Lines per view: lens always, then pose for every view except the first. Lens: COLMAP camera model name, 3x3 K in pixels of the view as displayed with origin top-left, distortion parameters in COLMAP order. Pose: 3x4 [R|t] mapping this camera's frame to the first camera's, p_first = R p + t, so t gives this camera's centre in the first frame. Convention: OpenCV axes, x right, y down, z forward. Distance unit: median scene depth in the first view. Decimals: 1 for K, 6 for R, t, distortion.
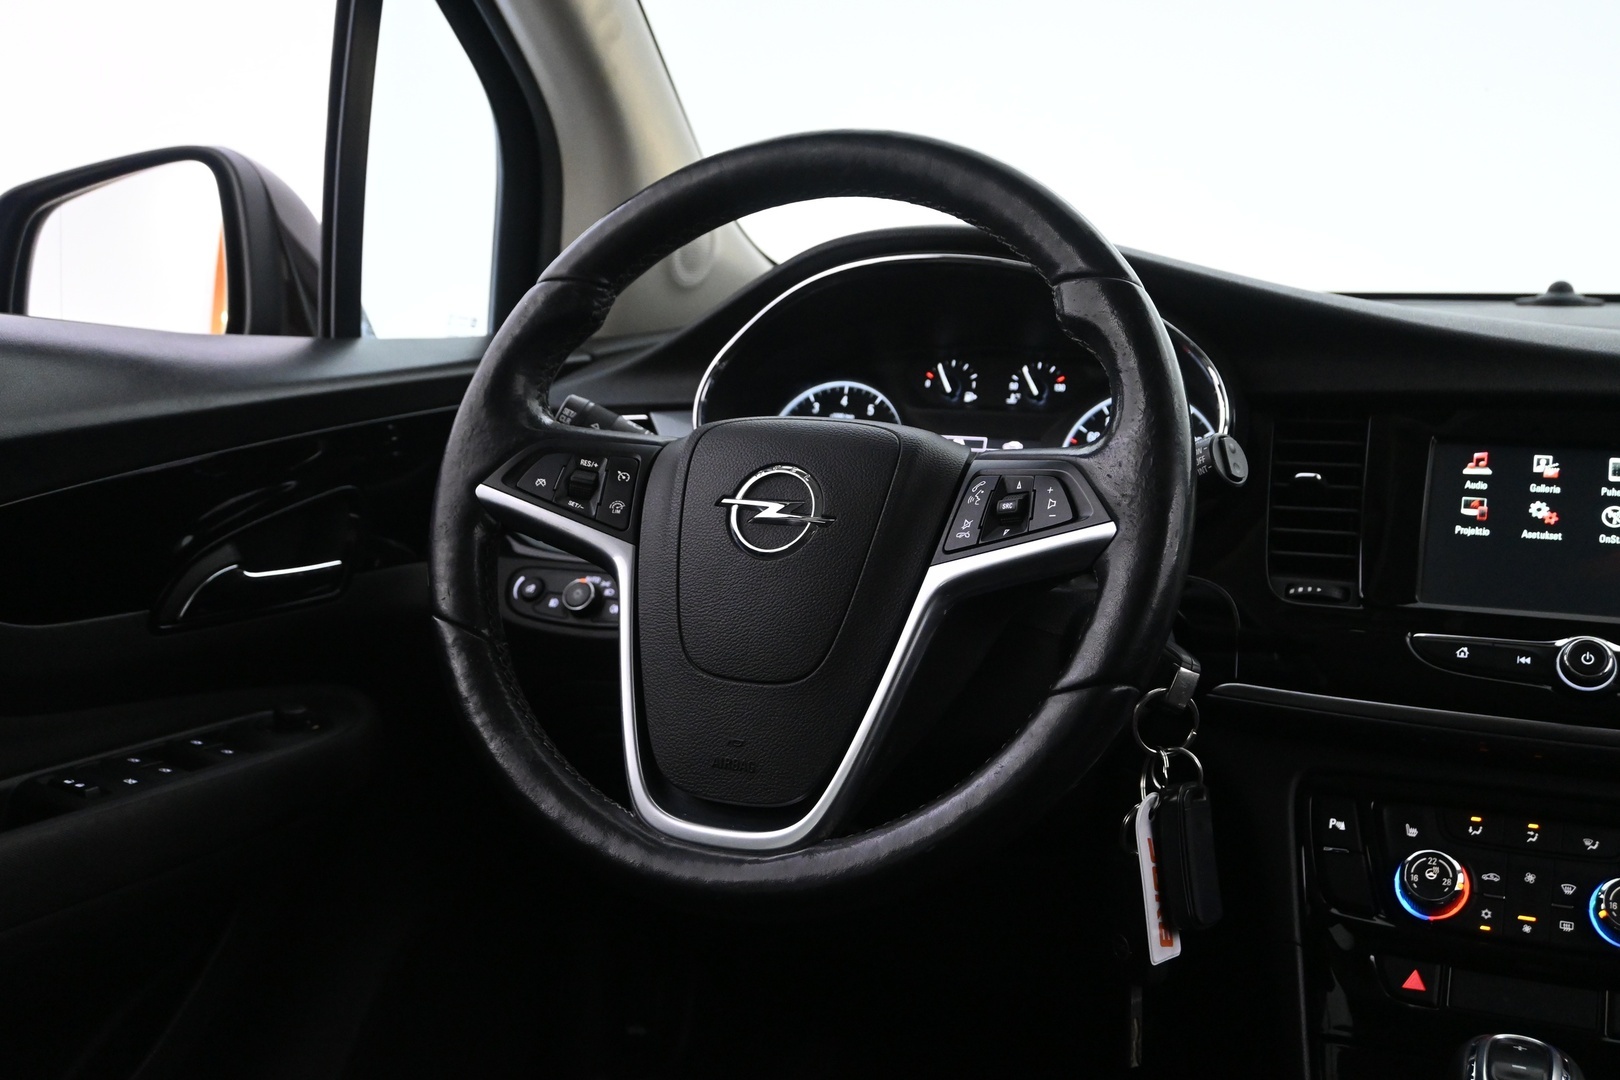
lens RADIAL K [[1628.2, 0, 810.0], [0, 1628.2, 540.0], [0, 0, 1]] dist [0.002985, -0.003418]
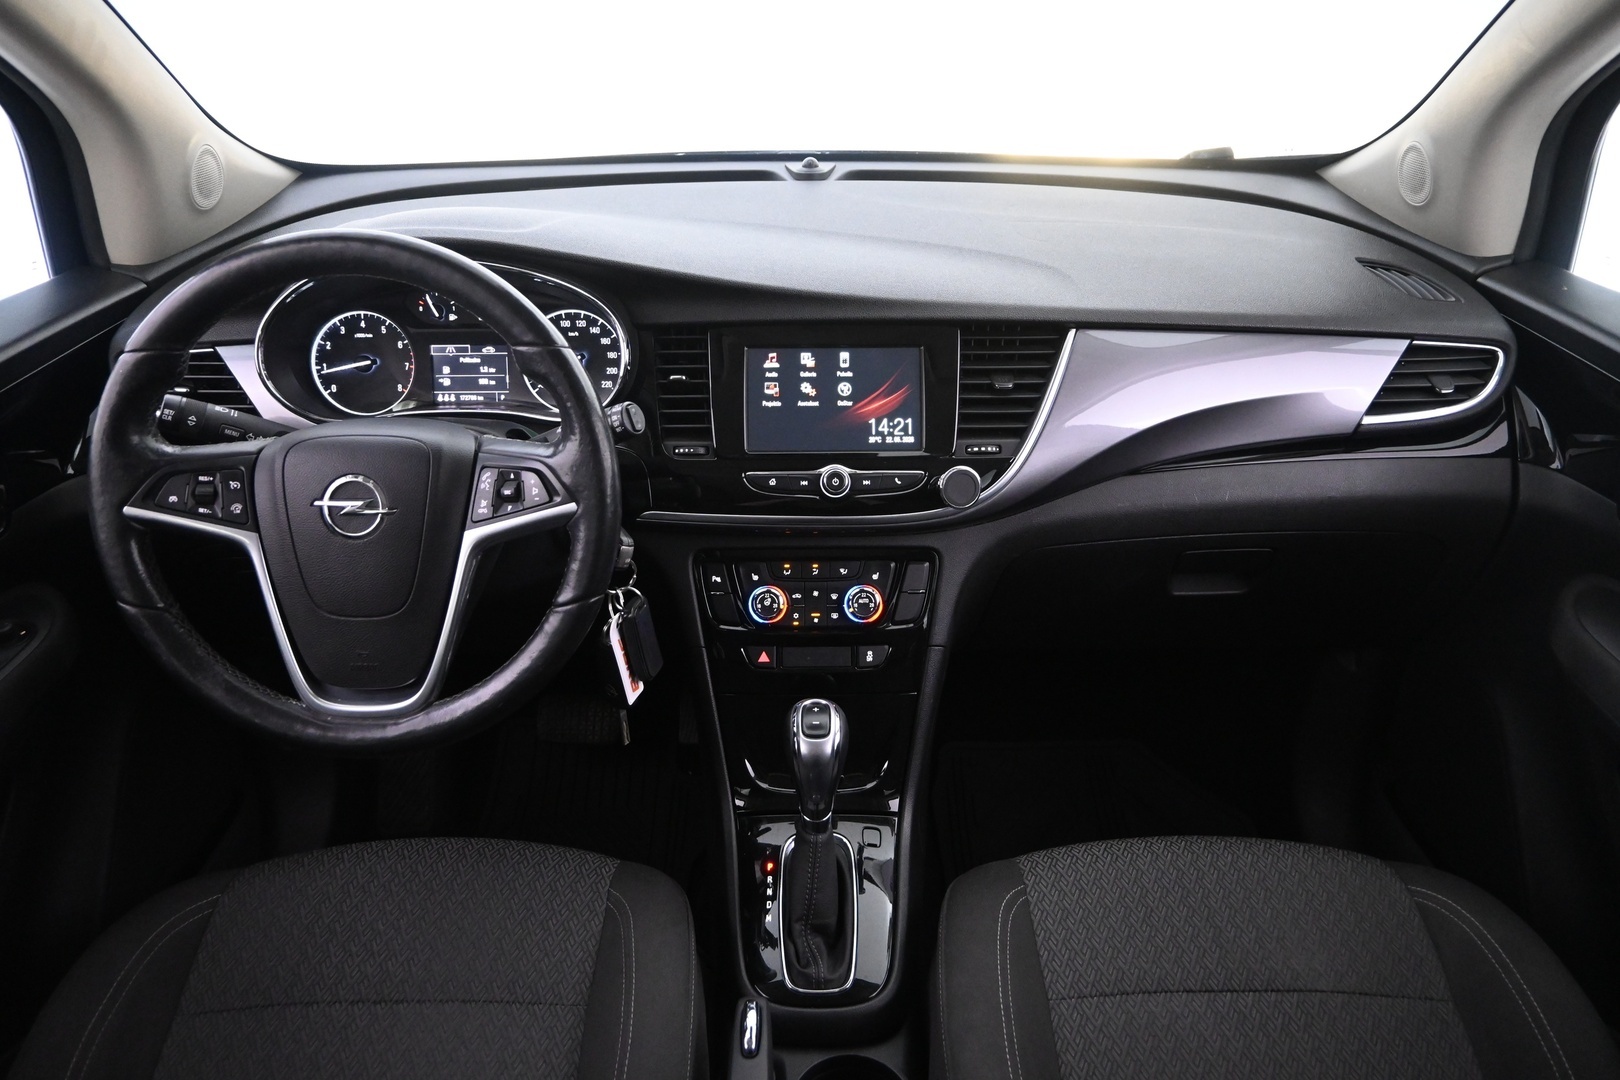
lens RADIAL K [[1101.4, 0, 810.0], [0, 1101.4, 540.0], [0, 0, 1]] dist [-0.004531, -0.002691]
pose [[0.912168, -0.210814, 0.351436, -0.000366], [0.073445, 0.927753, 0.365896, -0.316384], [-0.403182, -0.307947, 0.861750, -0.079841]]
